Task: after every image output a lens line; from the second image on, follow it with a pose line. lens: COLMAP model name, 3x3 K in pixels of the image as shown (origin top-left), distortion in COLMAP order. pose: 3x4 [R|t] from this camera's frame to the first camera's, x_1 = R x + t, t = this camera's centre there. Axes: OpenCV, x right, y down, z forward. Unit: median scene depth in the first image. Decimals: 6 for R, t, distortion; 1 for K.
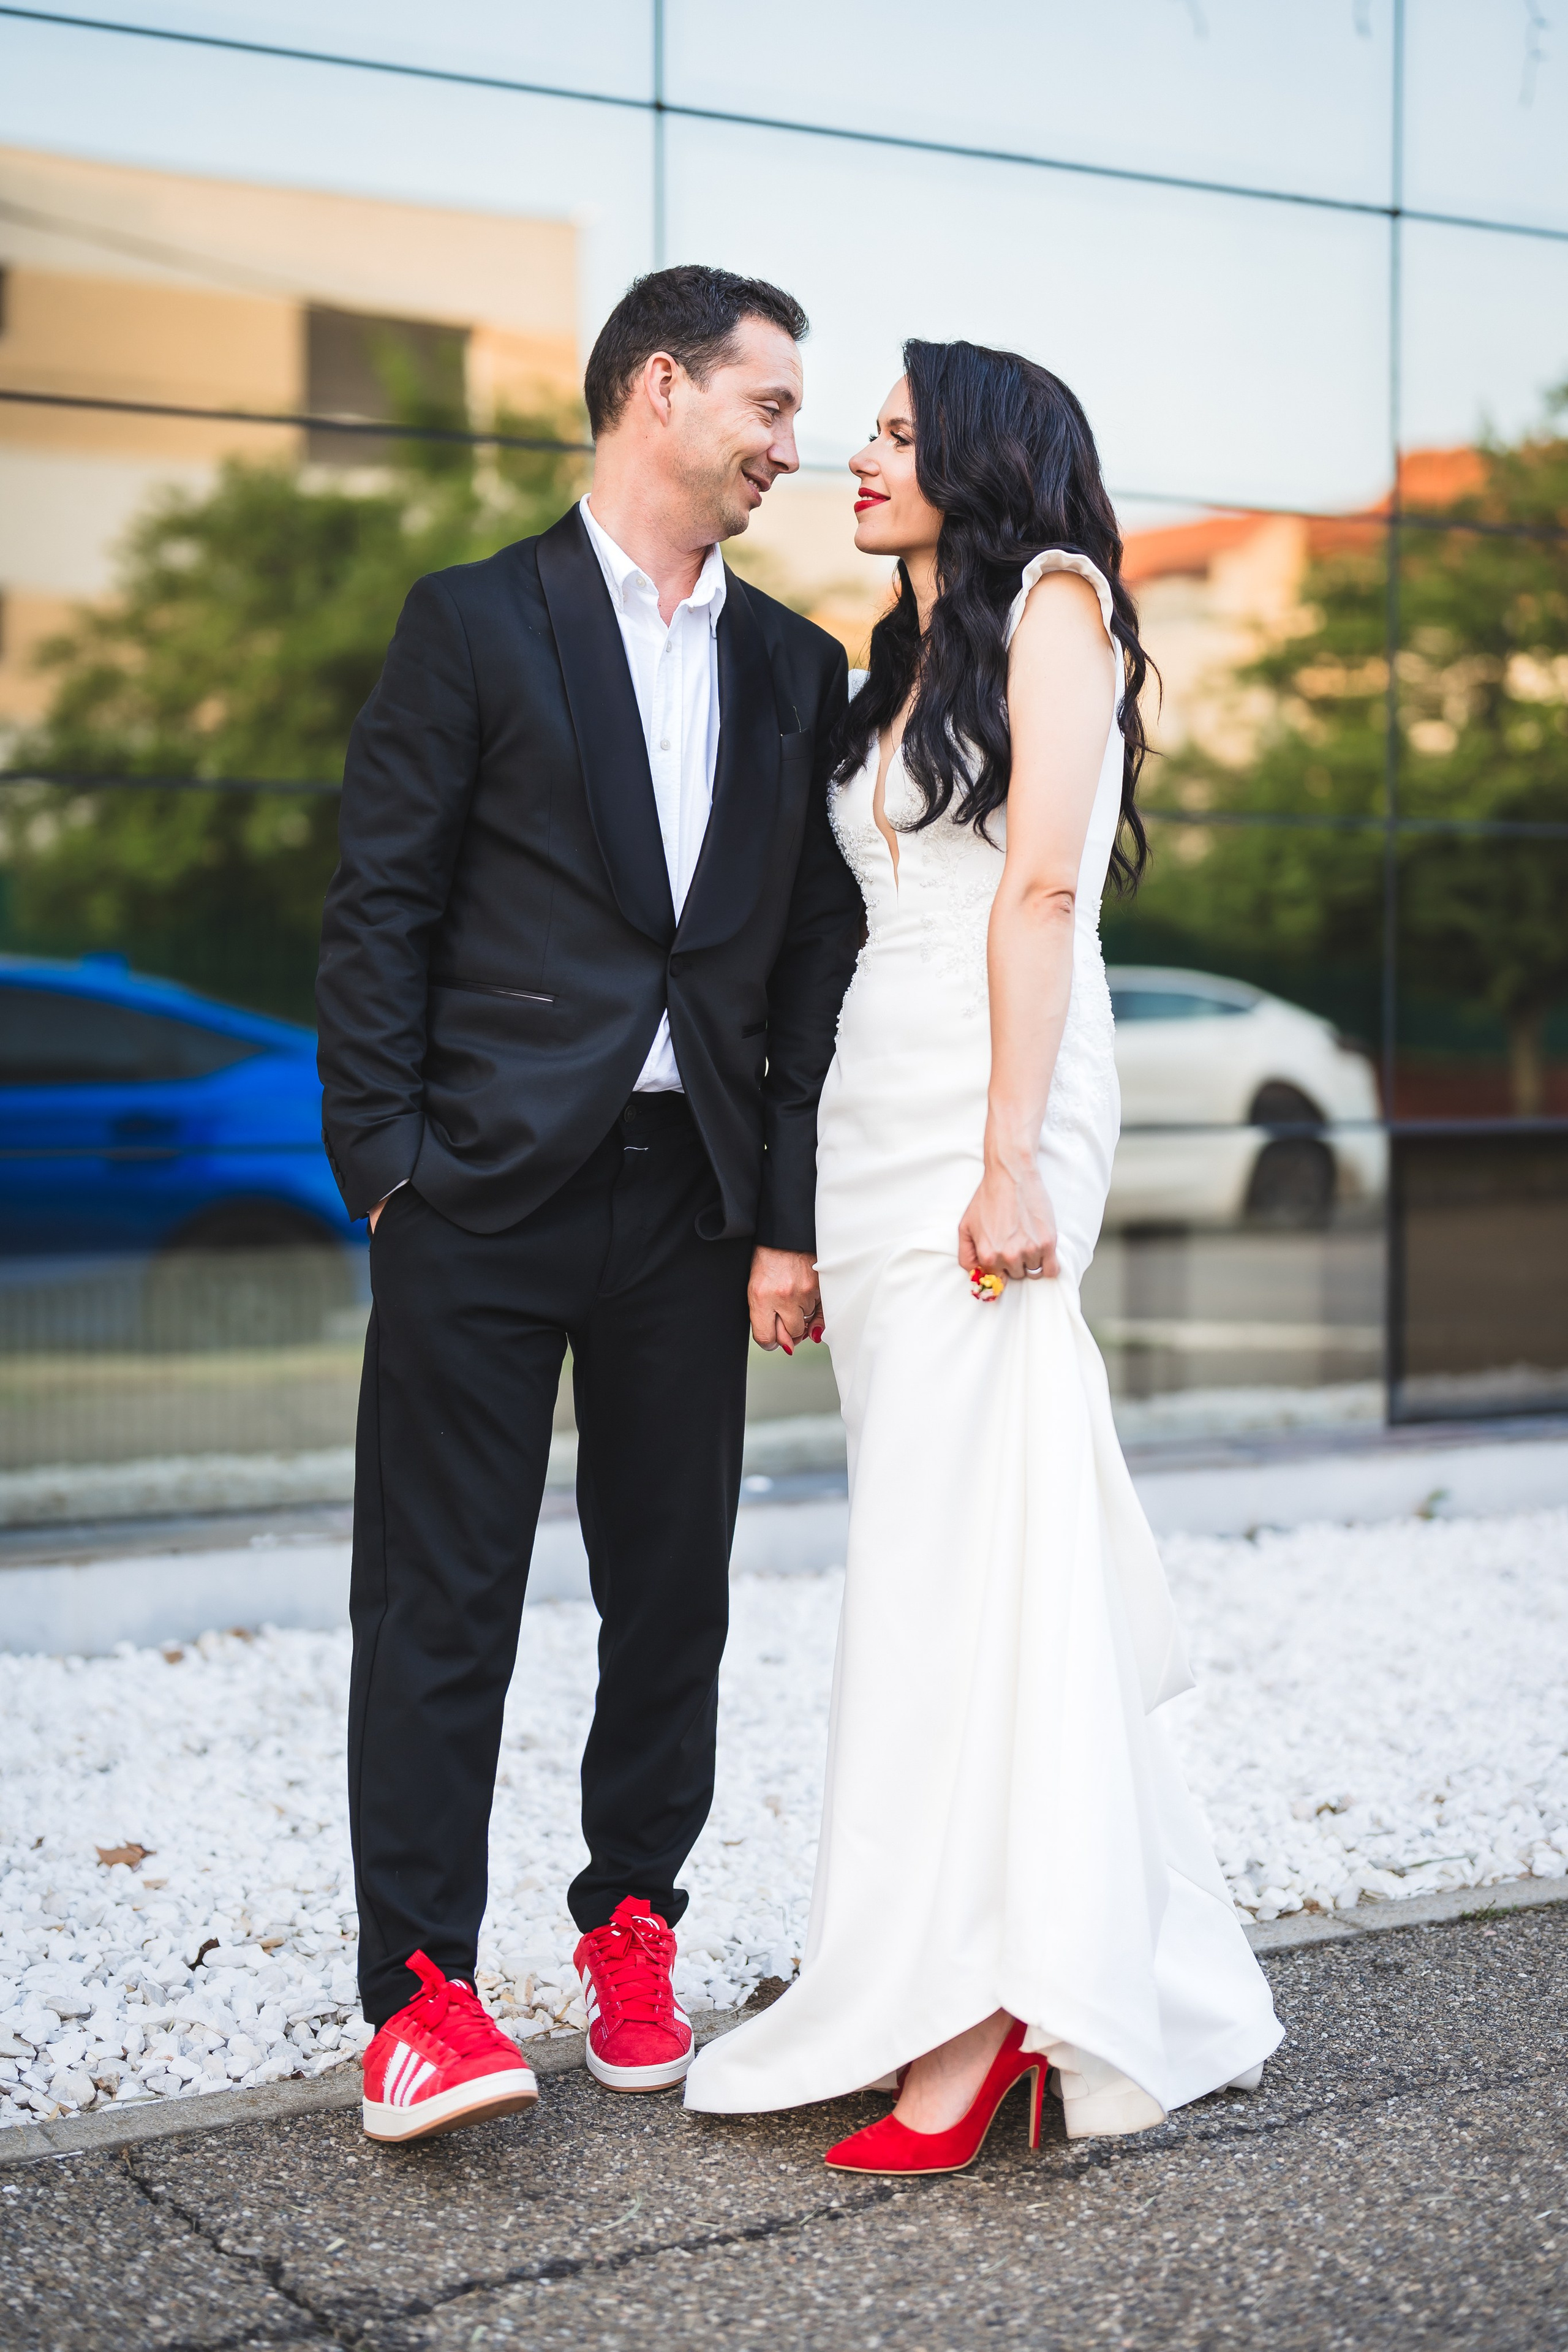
lens RADIAL K [[3476.2, 0, 784.0], [0, 3476.2, 1176.0], [0, 0, 1]] dist [-0.014401, 0.057129]
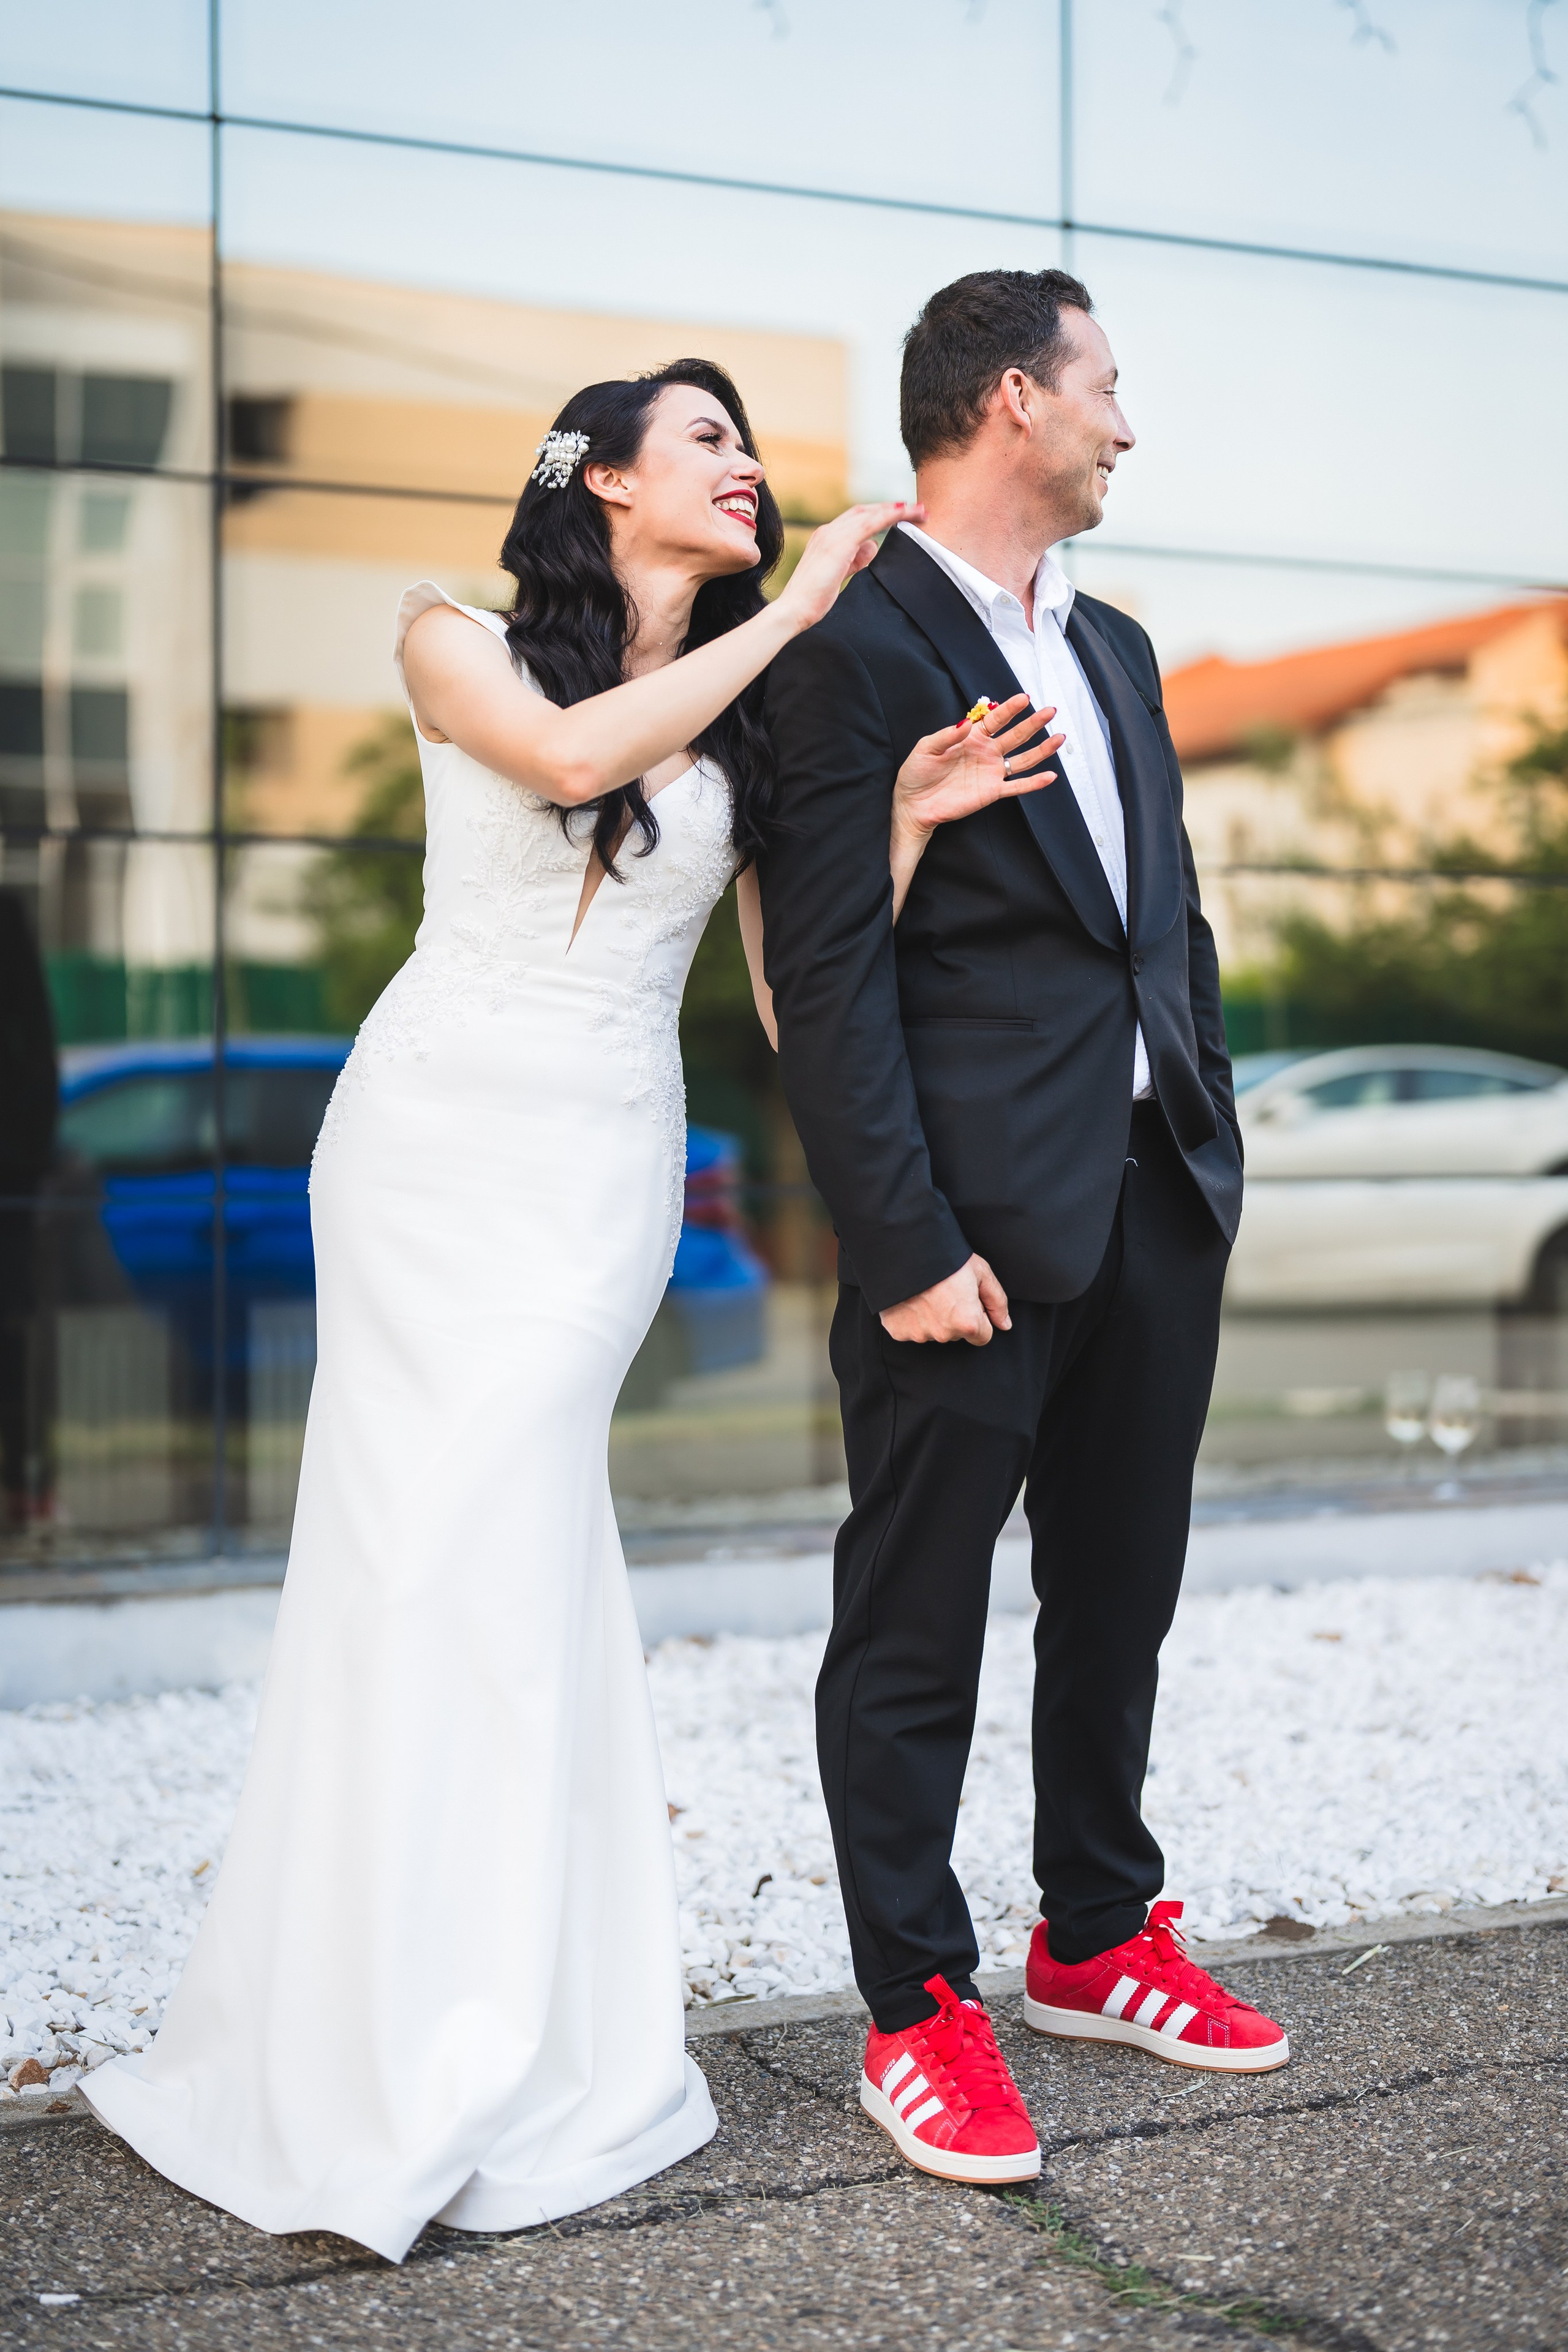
lens RADIAL K [[3486.7, 0, 795.8], [0, 3486.7, 1167.5], [0, 0, 1]] dist [-0.015616, 0.045558]
pose [[0.997978, -0.004993, -0.063367, -0.103141], [0.002845, 0.999419, -0.033954, 0.039800], [0.063499, 0.033705, 0.997413, -0.140734]]
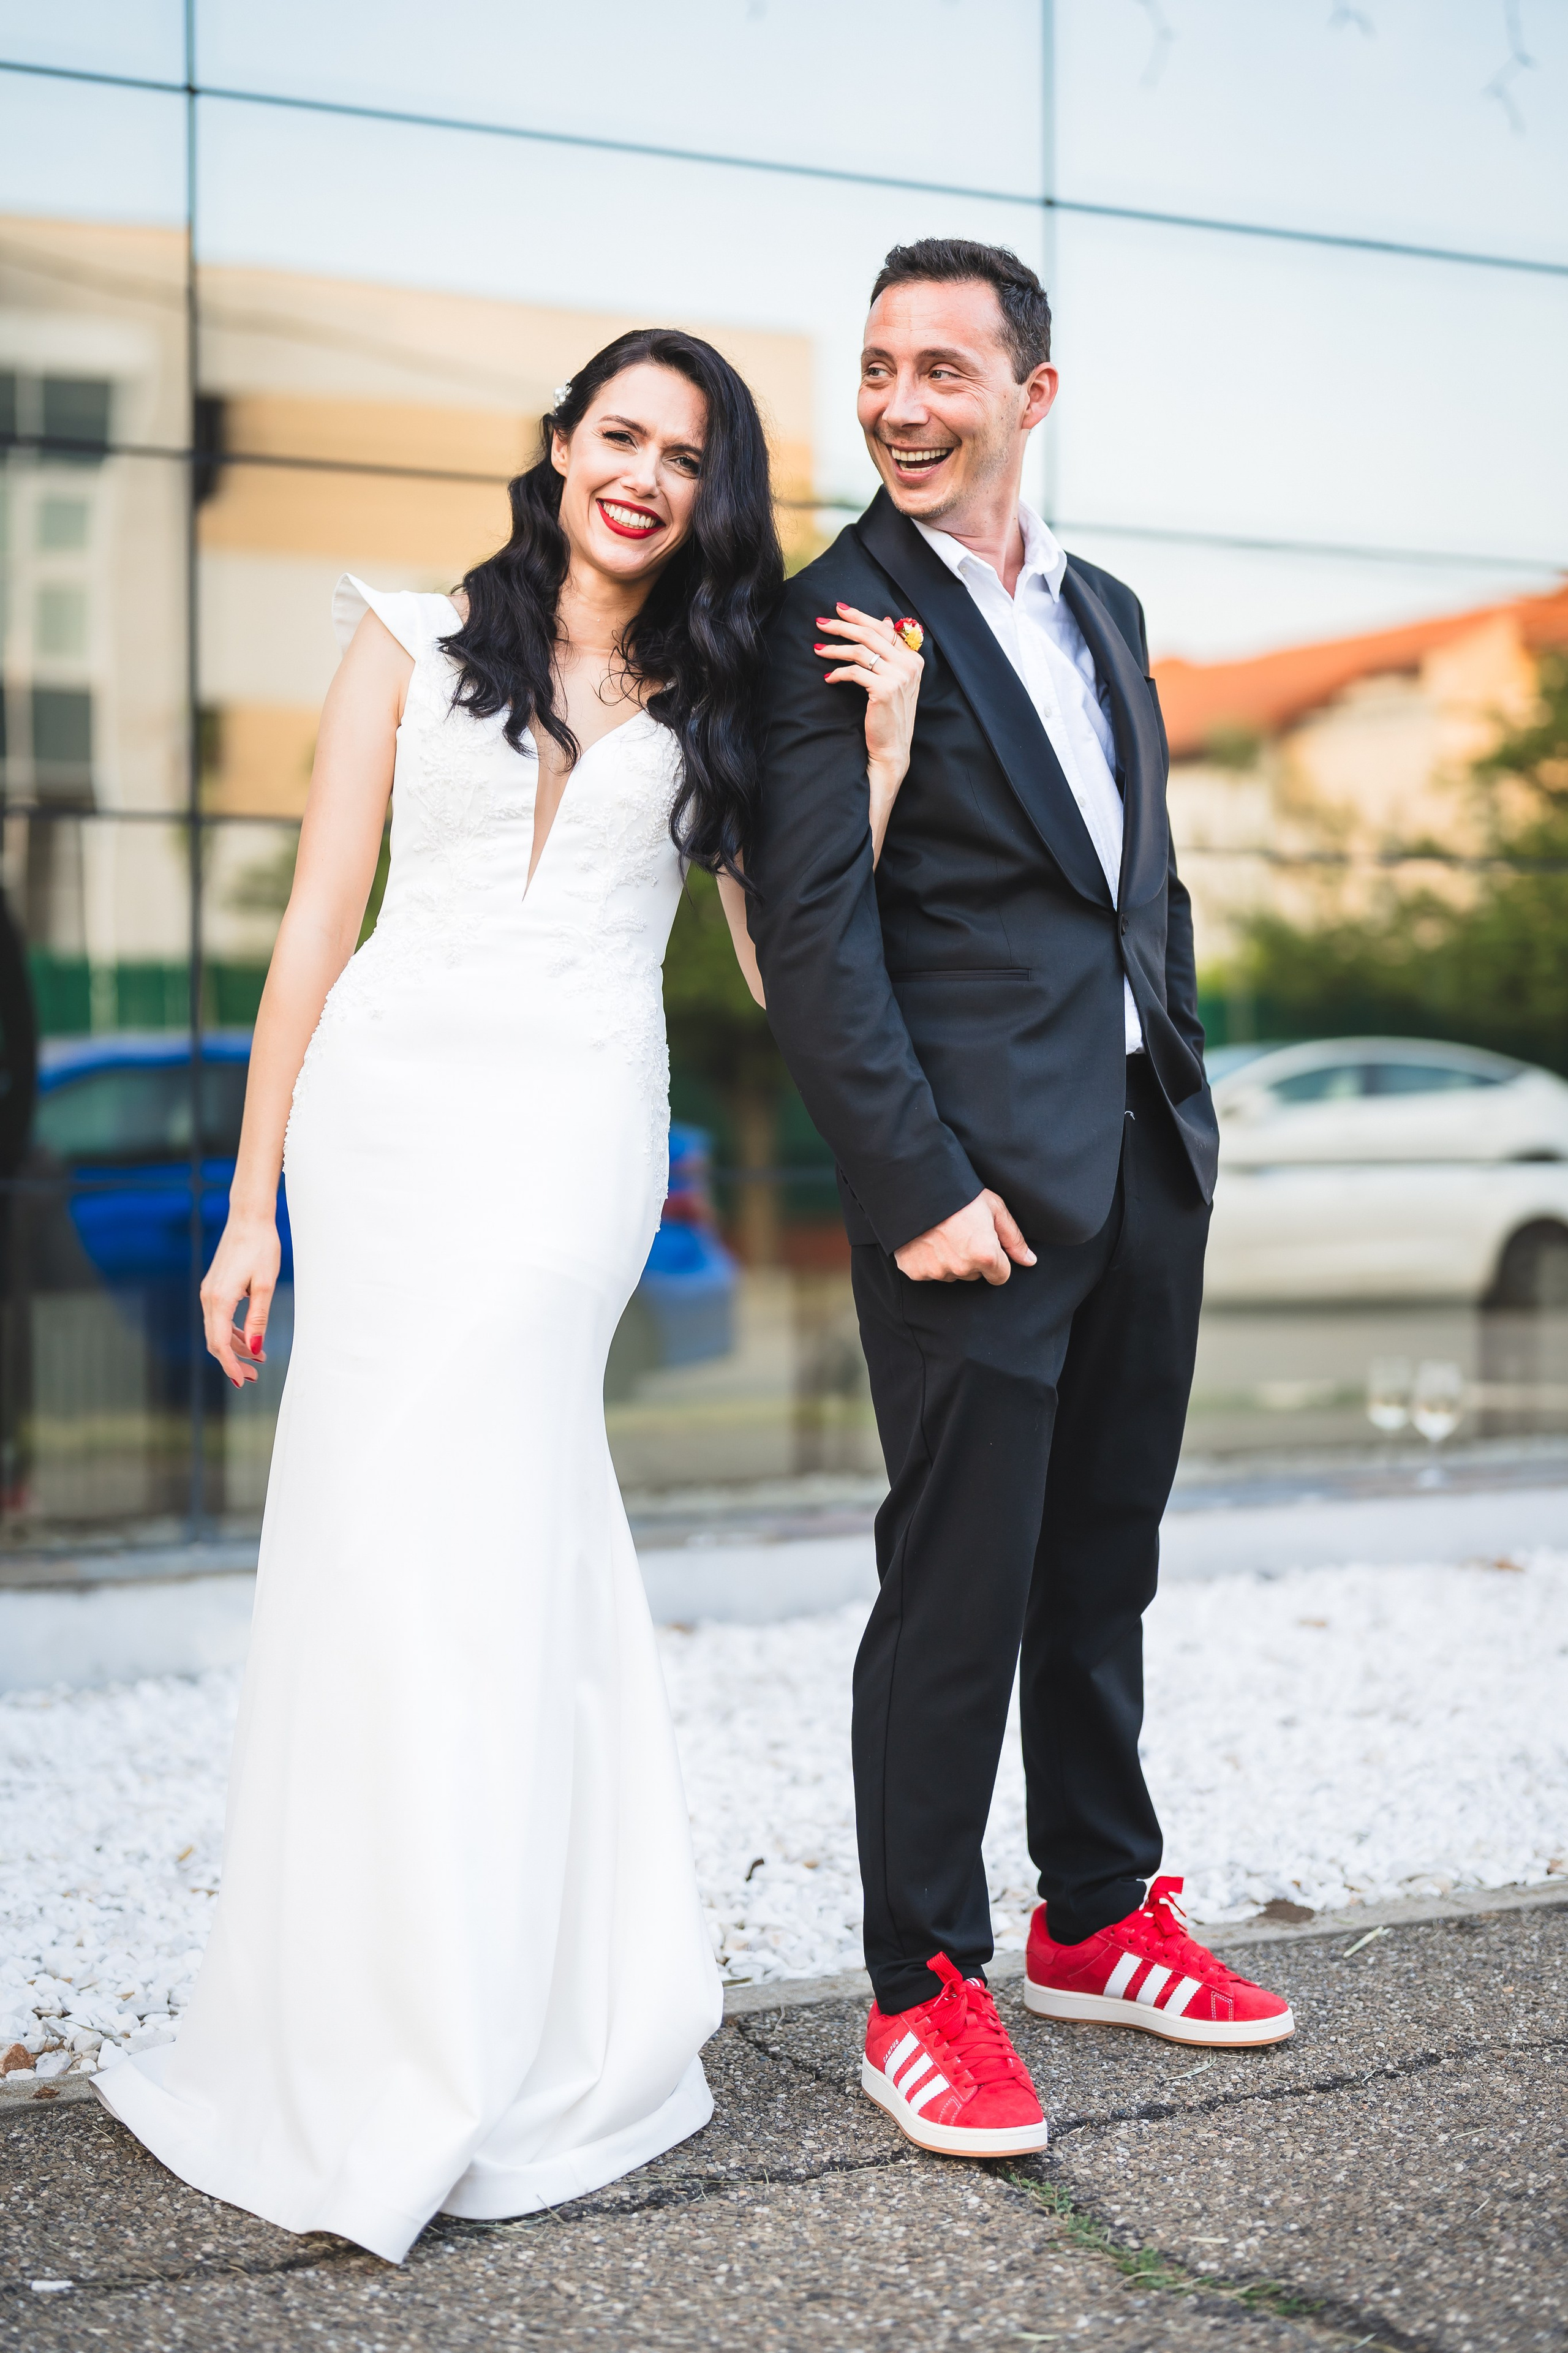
lens RADIAL K [[3477.8, 0, 784.0], [0, 3477.8, 1176.5], [0, 0, 1]] dist [-0.014401, 0.057129]
pose [[0.998463, -0.005618, -0.055134, -0.117155], [0.003852, 0.999478, -0.032089, 0.049835], [0.055285, 0.031827, 0.997963, -0.120631]]
